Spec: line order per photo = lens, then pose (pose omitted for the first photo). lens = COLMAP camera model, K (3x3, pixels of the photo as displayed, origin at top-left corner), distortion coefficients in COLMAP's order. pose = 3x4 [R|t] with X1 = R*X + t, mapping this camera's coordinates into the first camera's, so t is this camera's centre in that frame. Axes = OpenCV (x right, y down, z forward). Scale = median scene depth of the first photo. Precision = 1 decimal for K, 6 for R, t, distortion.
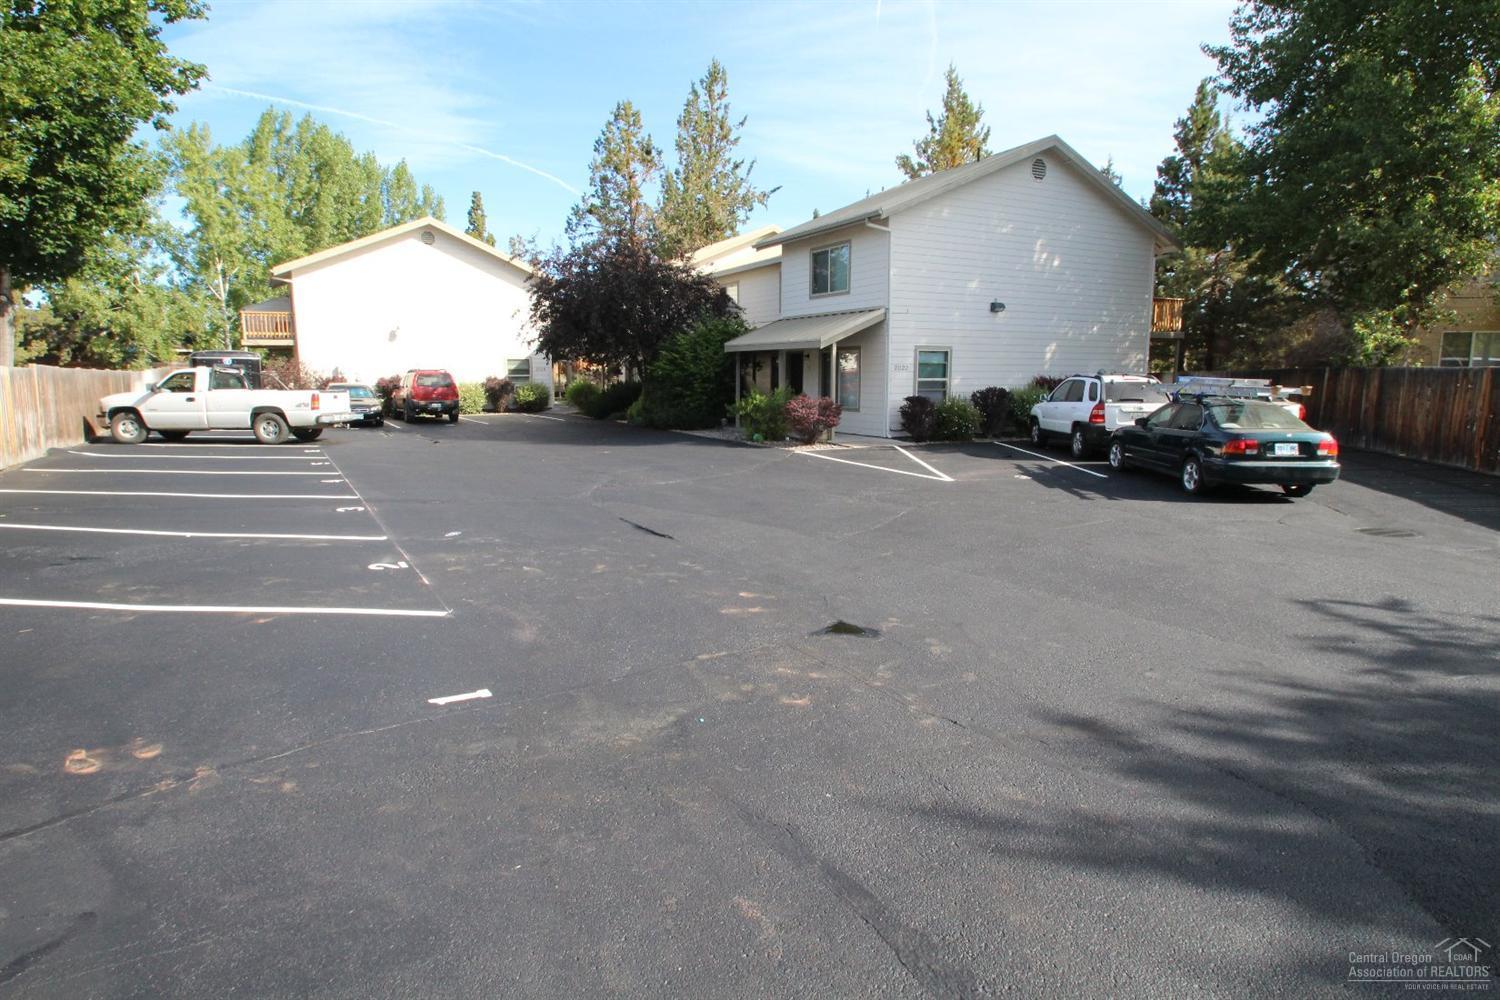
lens RADIAL K [[853.2, 0, 750.0], [0, 853.2, 500.0], [0, 0, 1]] dist [-0.004222, -0.000121]
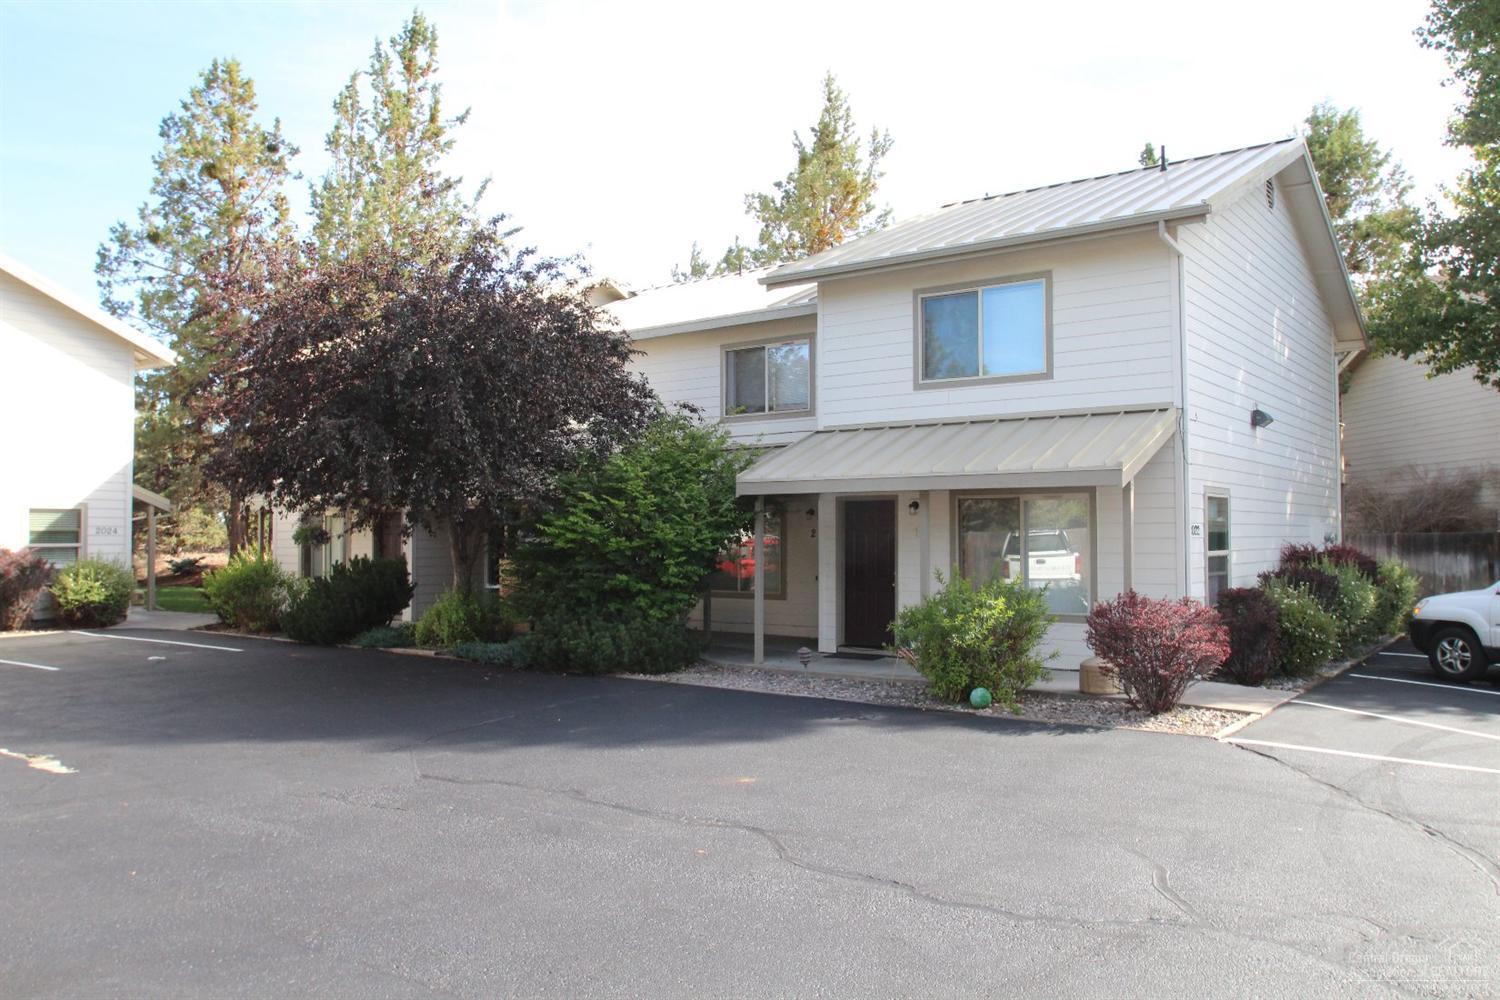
lens RADIAL K [[1146.4, 0, 750.0], [0, 1146.4, 500.0], [0, 0, 1]] dist [-0.051785, 0.001734]
pose [[0.902288, 0.014754, 0.430882, -0.224580], [0.063055, 0.984152, -0.165739, -0.055824], [-0.426498, 0.176713, 0.887058, 0.365695]]
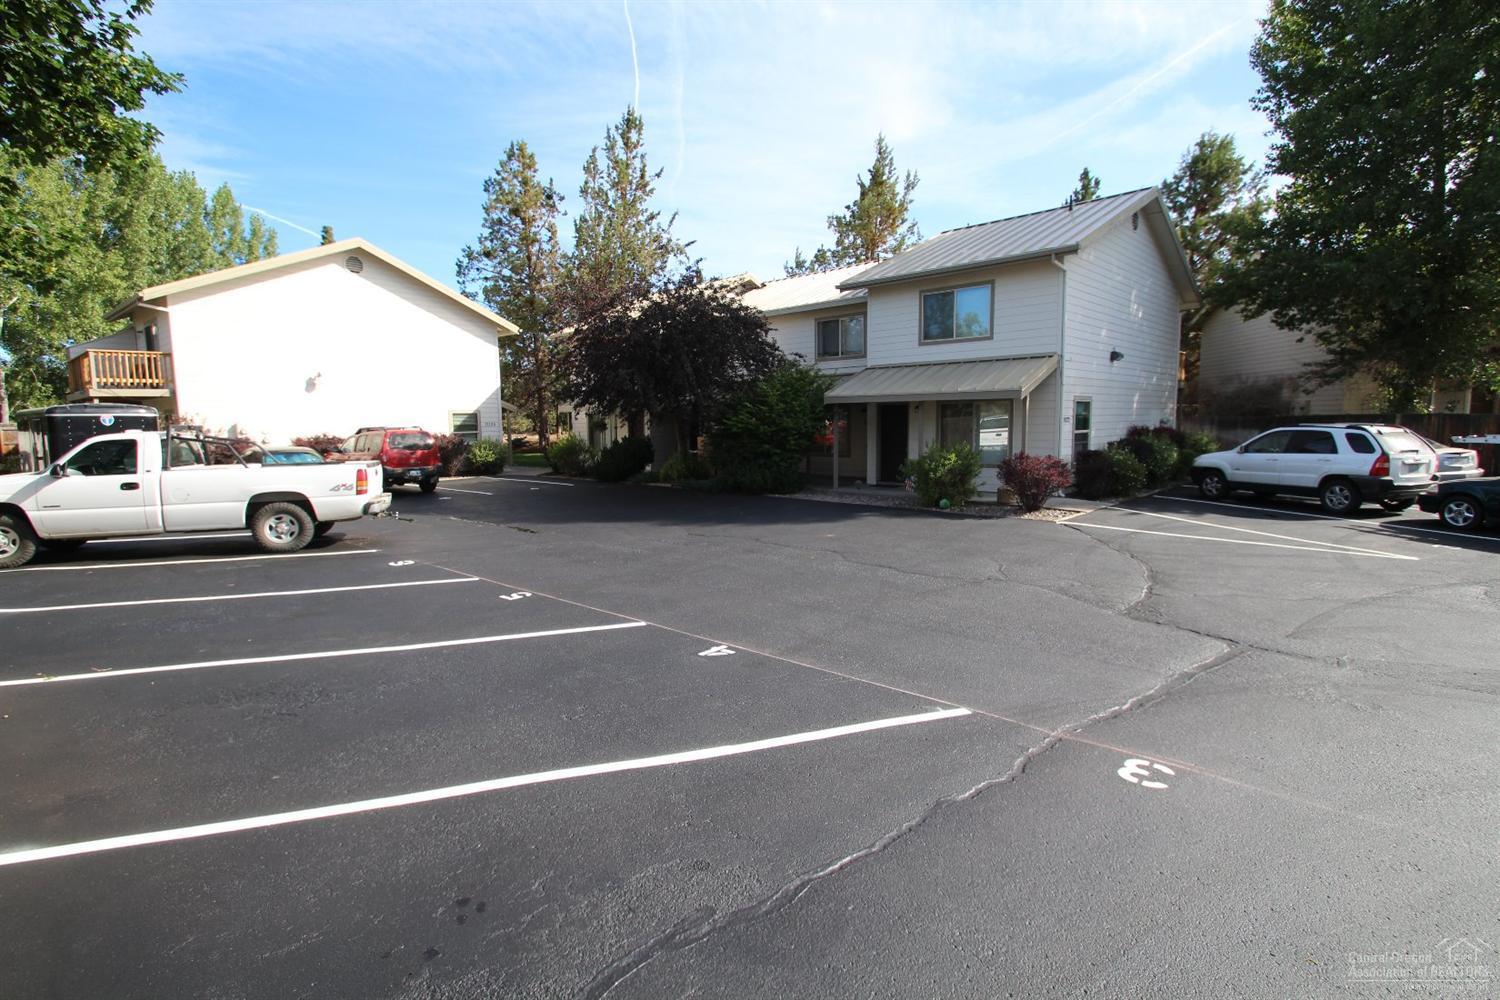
lens RADIAL K [[724.1, 0, 750.0], [0, 724.1, 500.0], [0, 0, 1]] dist [0.003956, -0.008511]
pose [[0.943848, -0.046720, 0.327061, -0.277078], [0.059920, 0.997740, -0.030396, -0.044921], [-0.324902, 0.048287, 0.944514, 0.258907]]
